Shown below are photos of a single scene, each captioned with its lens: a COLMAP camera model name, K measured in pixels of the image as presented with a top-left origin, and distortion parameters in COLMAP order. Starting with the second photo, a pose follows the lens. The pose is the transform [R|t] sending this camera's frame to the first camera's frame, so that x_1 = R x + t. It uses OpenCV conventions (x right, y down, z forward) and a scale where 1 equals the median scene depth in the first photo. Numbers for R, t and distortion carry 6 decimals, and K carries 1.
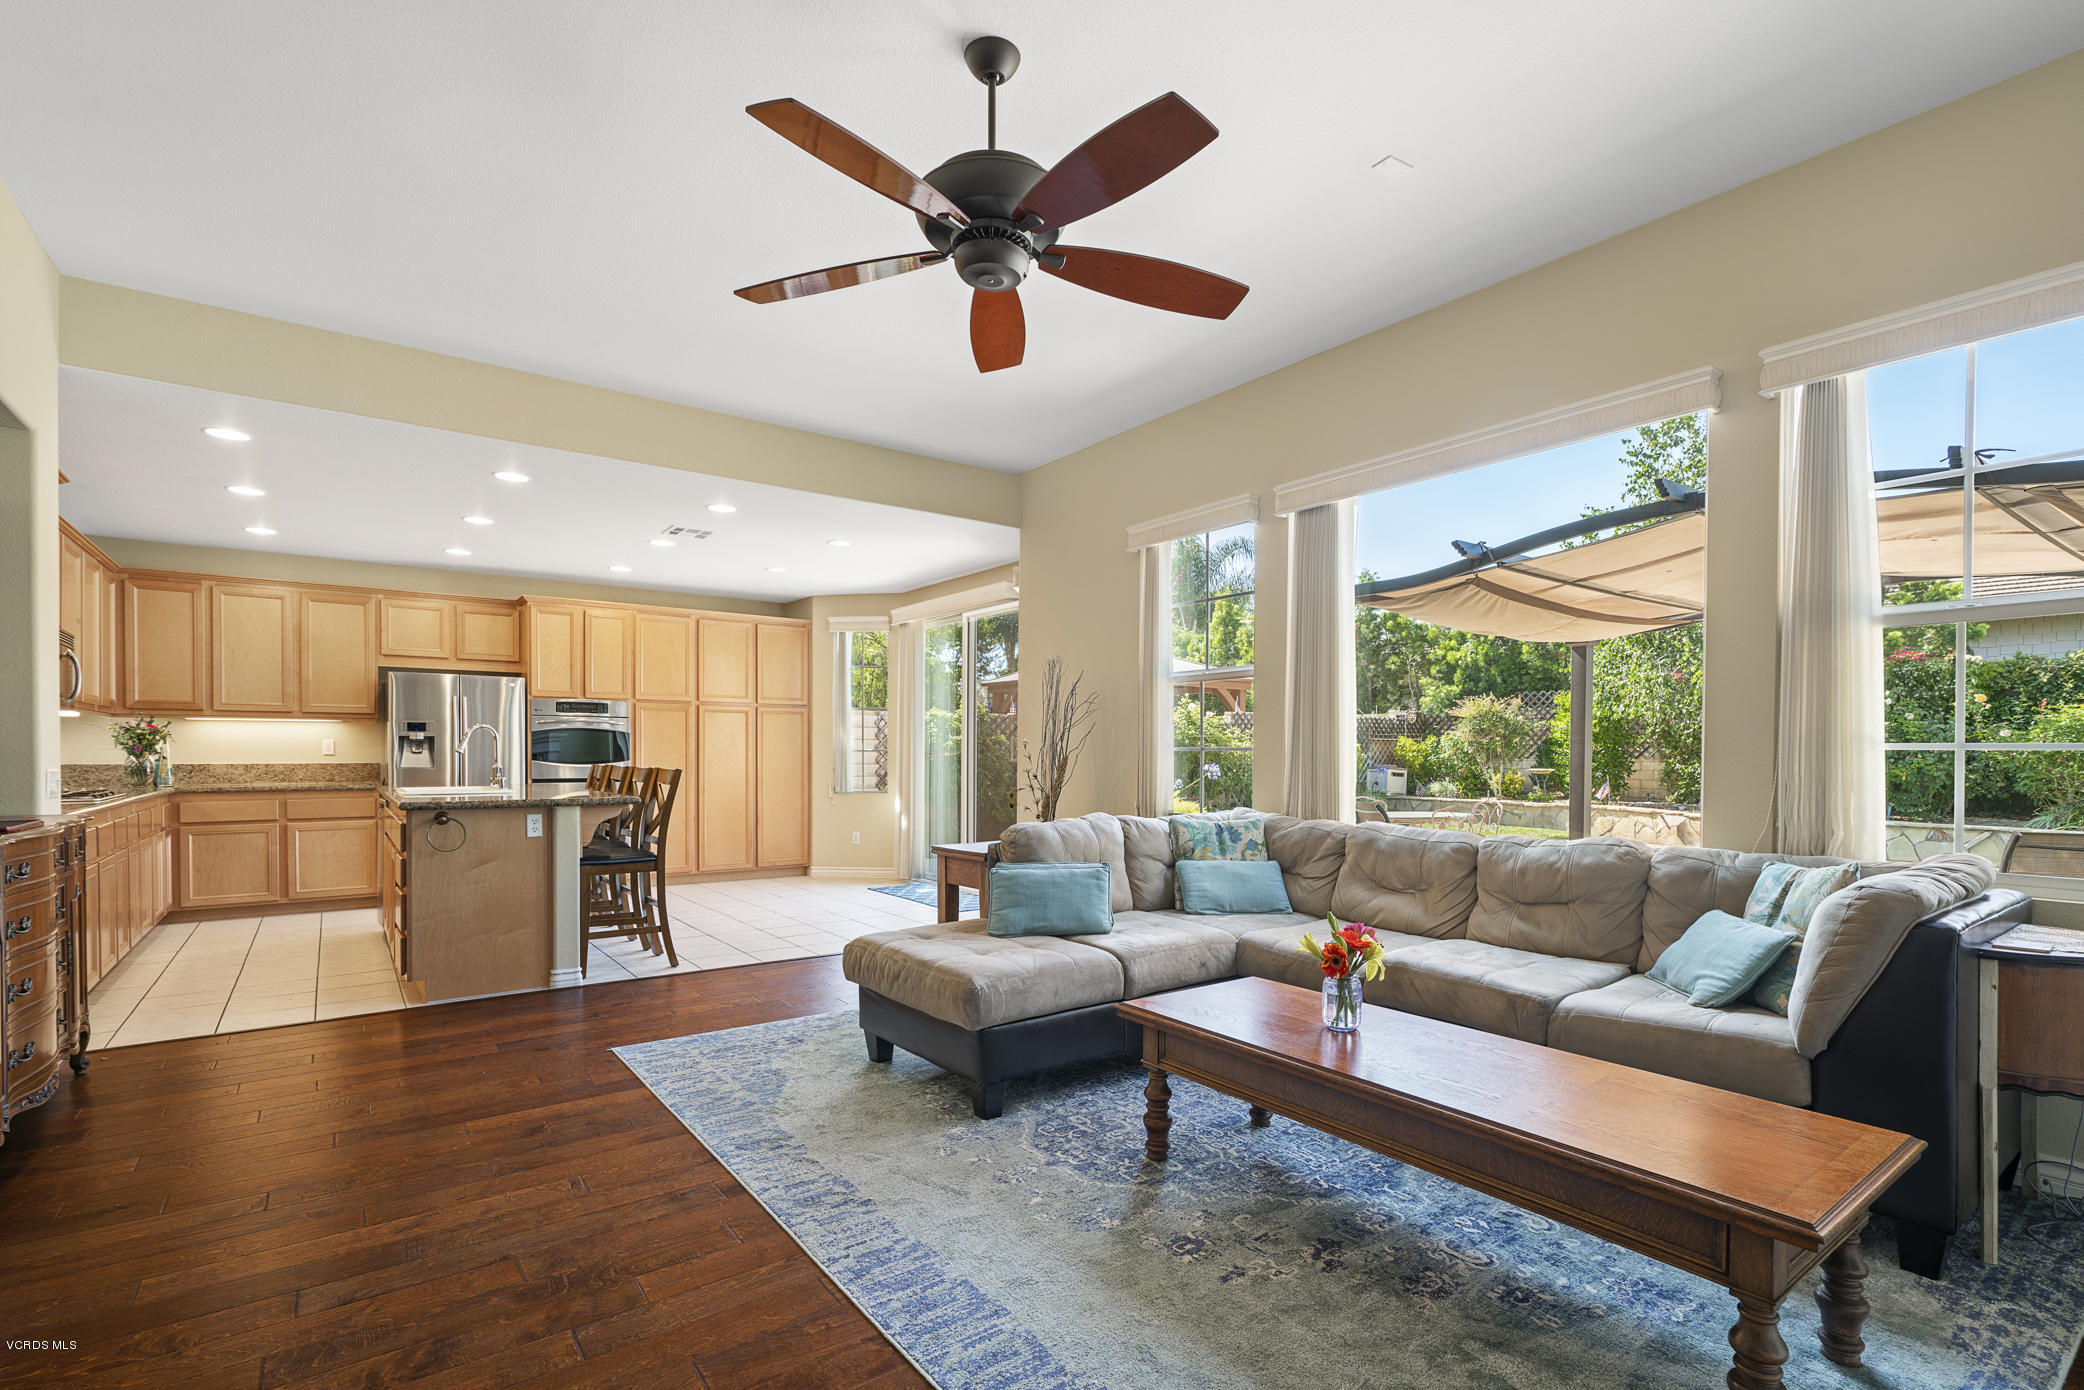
lens RADIAL K [[965.6, 0, 1041.5], [0, 965.6, 768.1], [0, 0, 1]] dist [0.002979, 0.000189]
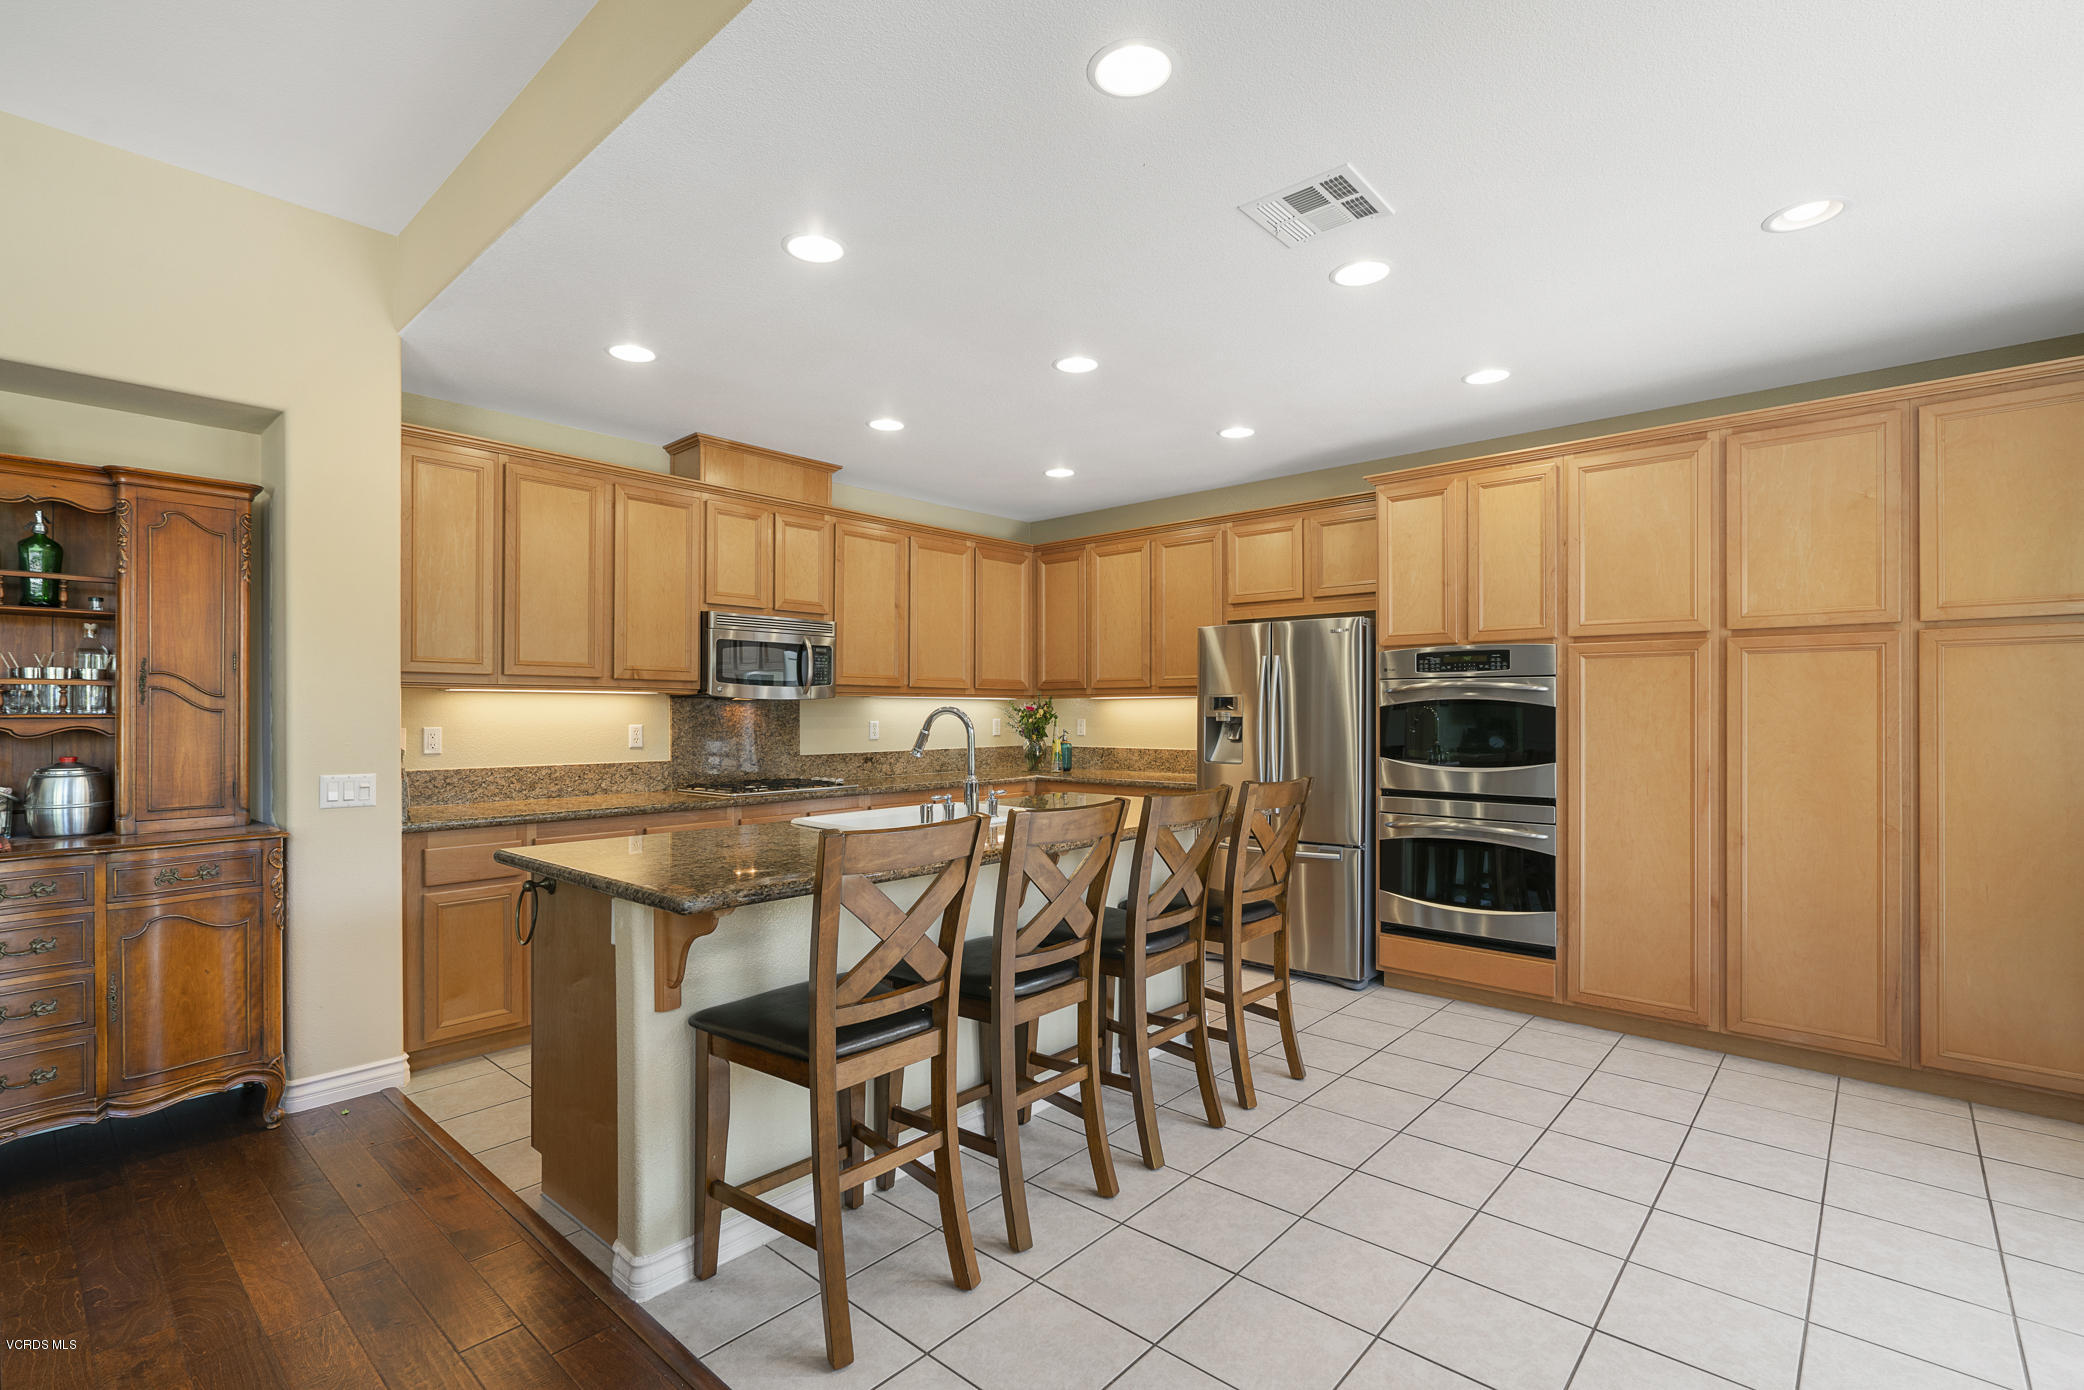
lens RADIAL K [[955.8, 0, 1031.8], [0, 955.8, 713.2], [0, 0, 1]] dist [-0.001964, 0.000314]
pose [[0.201276, -0.000736, -0.979534, -0.006442], [-0.012664, 0.999914, -0.003354, -0.034558], [0.979453, 0.013080, 0.201250, 0.791113]]
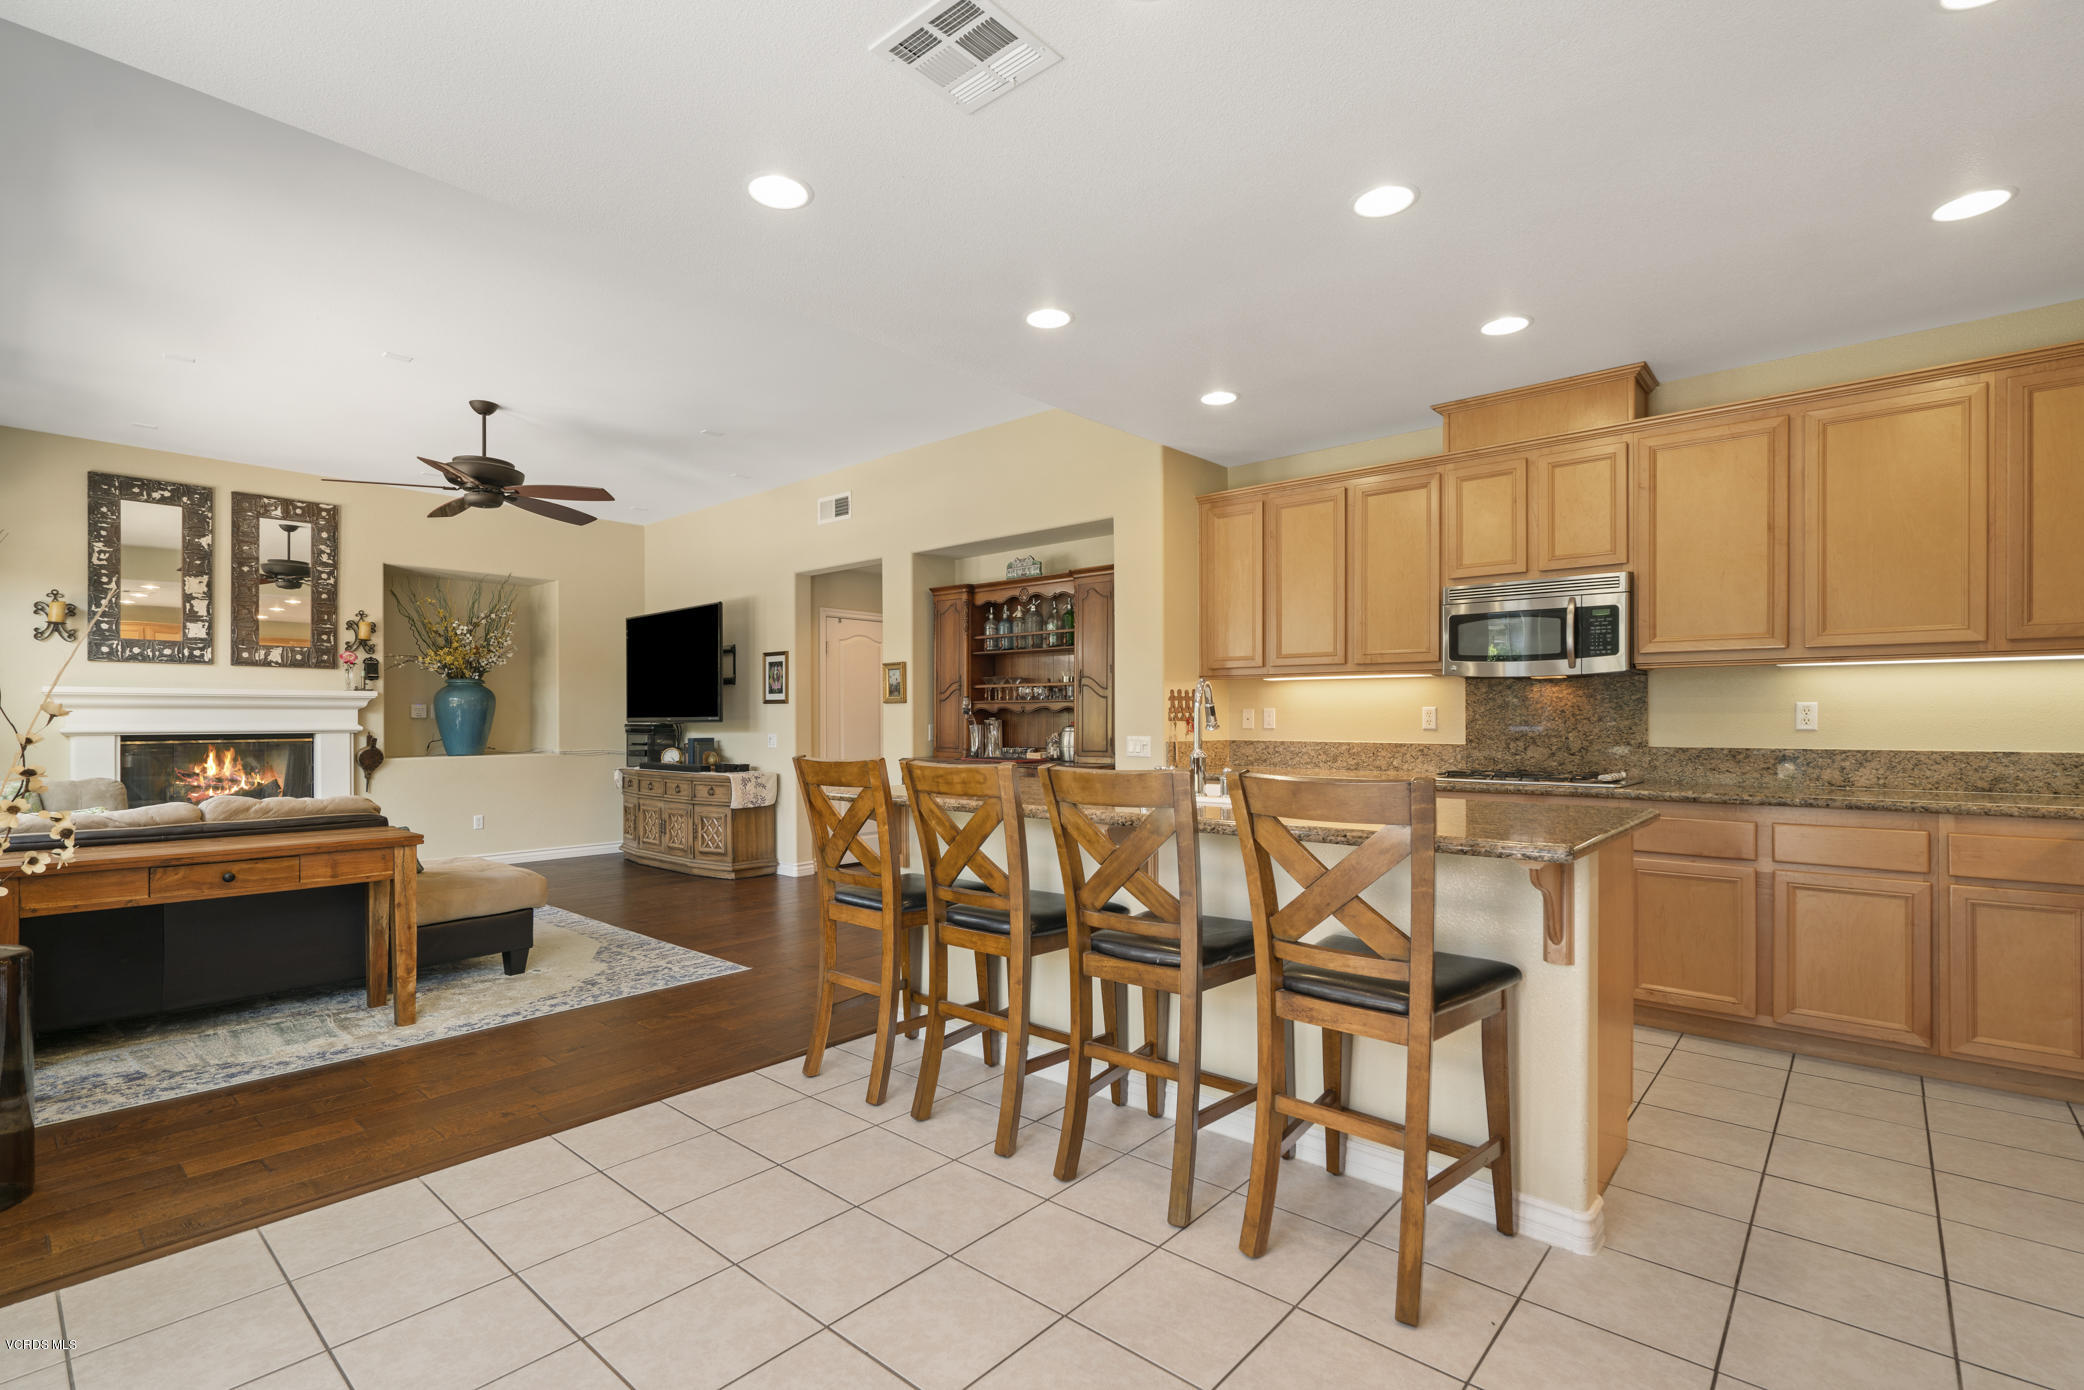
lens RADIAL K [[955.8, 0, 1031.8], [0, 955.8, 713.2], [0, 0, 1]] dist [-0.001964, 0.000314]
pose [[-0.977490, -0.000379, -0.210981, -0.307357], [-0.002730, 0.999937, 0.010851, -0.027055], [0.210963, 0.011183, -0.977430, 1.287398]]
